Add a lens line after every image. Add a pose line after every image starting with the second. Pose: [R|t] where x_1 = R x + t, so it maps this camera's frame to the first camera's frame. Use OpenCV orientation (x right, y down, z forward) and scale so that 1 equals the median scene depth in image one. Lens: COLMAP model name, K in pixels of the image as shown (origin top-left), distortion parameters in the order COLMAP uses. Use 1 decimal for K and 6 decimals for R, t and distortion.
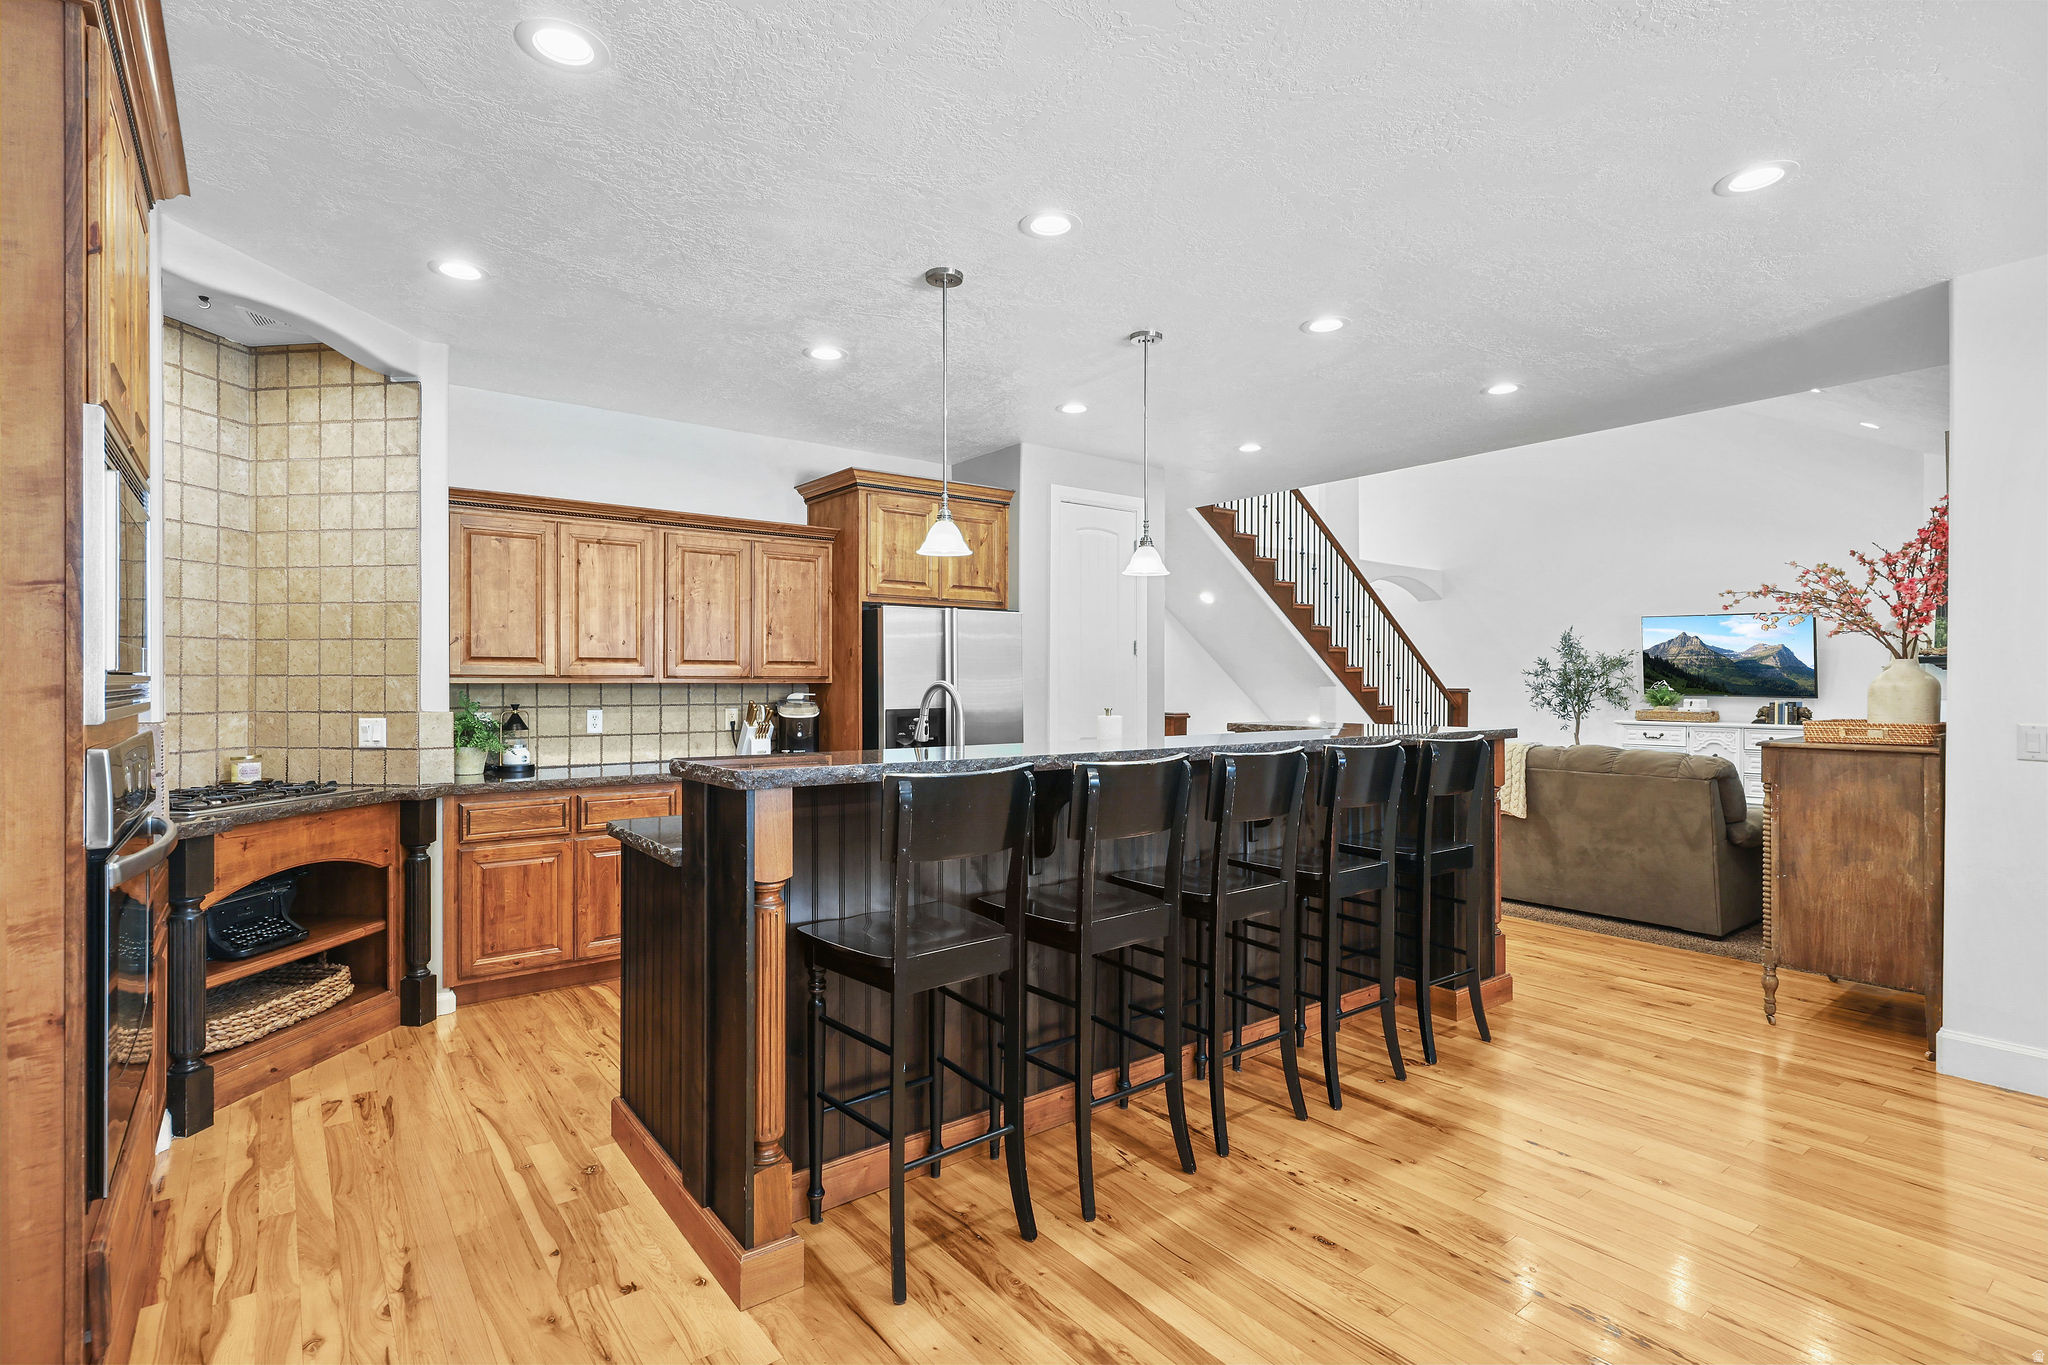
lens RADIAL K [[972.2, 0, 1024.0], [0, 972.2, 682.5], [0, 0, 1]] dist [-0.001377, -0.000580]
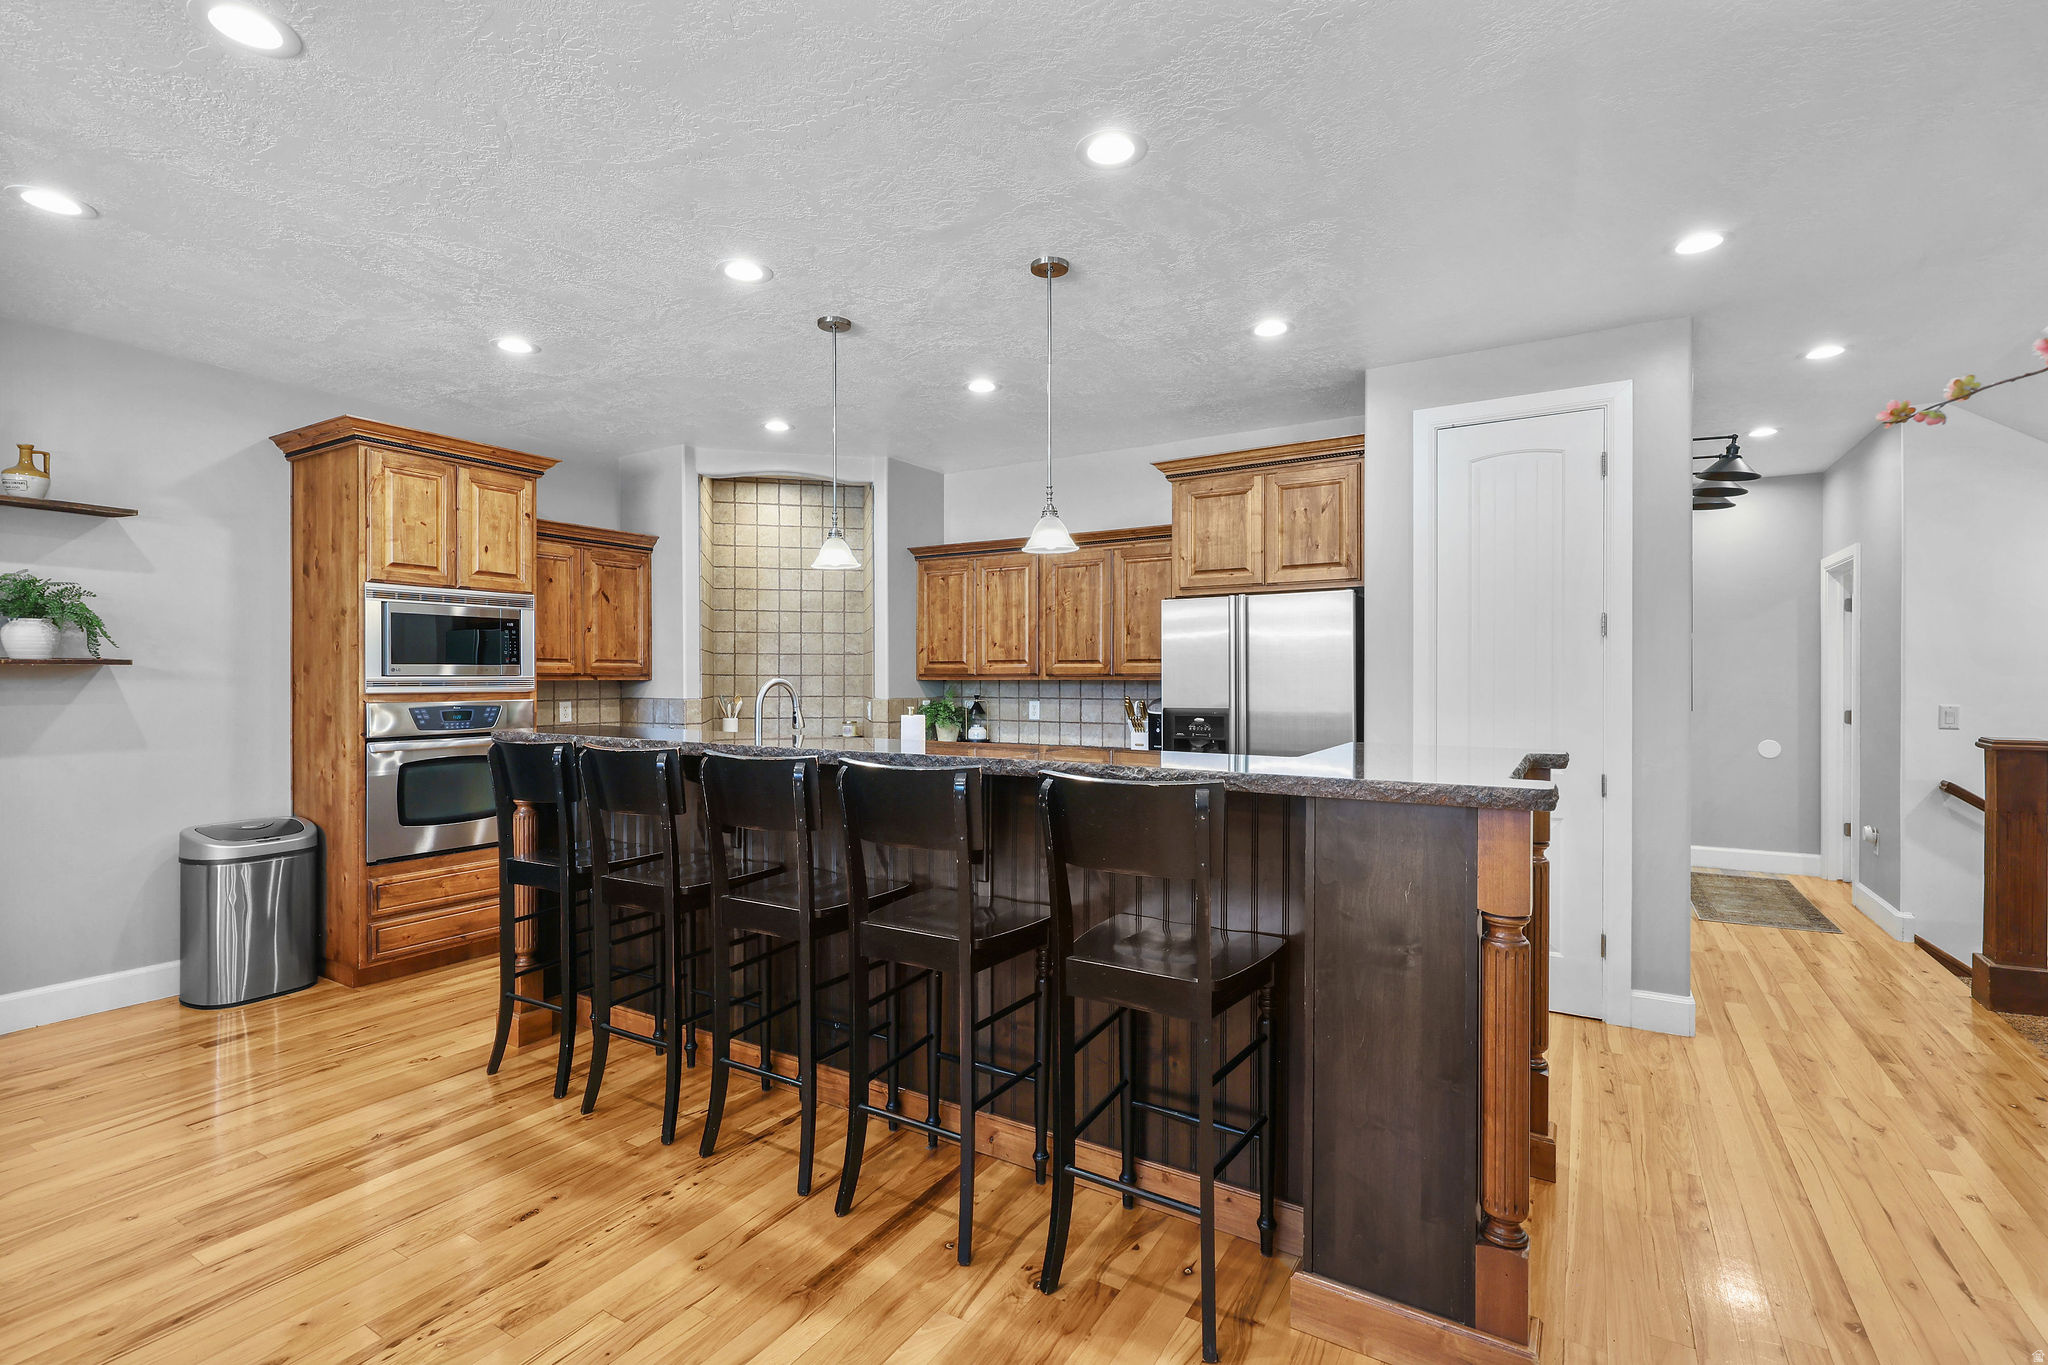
lens RADIAL K [[939.6, 0, 1010.0], [0, 939.6, 678.7], [0, 0, 1]] dist [-0.000824, 0.000062]
pose [[0.354348, -0.000282, -0.935114, 0.832517], [0.000105, 1.000000, -0.000262, -0.000839], [0.935114, -0.000005, 0.354348, 0.652460]]
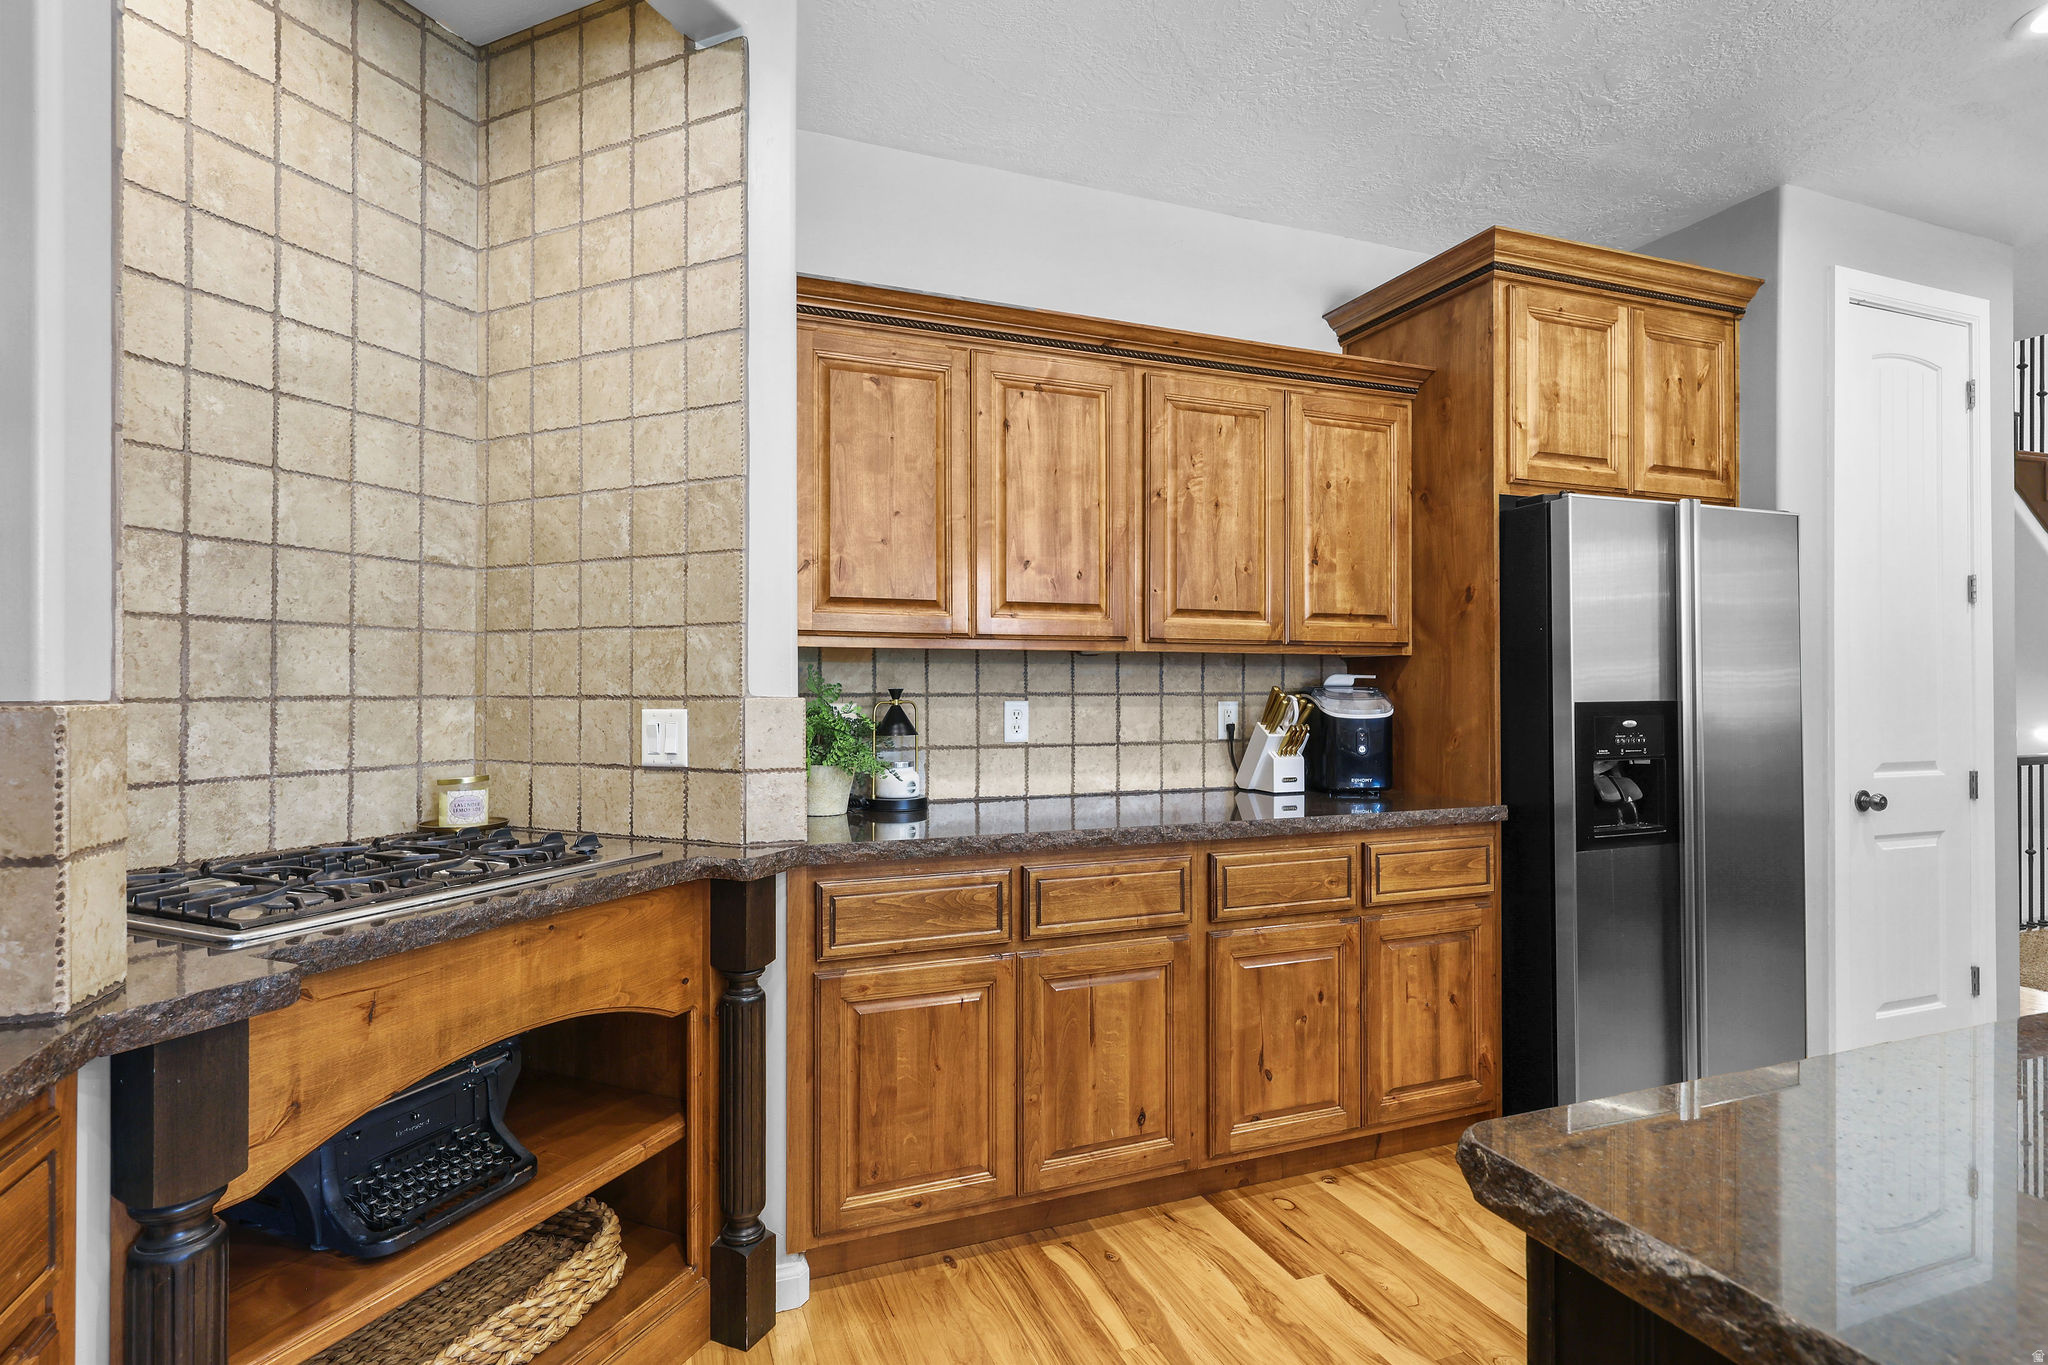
lens RADIAL K [[1013.8, 0, 1024.0], [0, 1013.8, 682.5], [0, 0, 1]] dist [0.001163, 0.000499]
pose [[0.959748, -0.002797, -0.280850, -0.328451], [0.000929, 0.999977, -0.006784, 0.025788], [0.280862, 0.006250, 0.959728, 0.524021]]
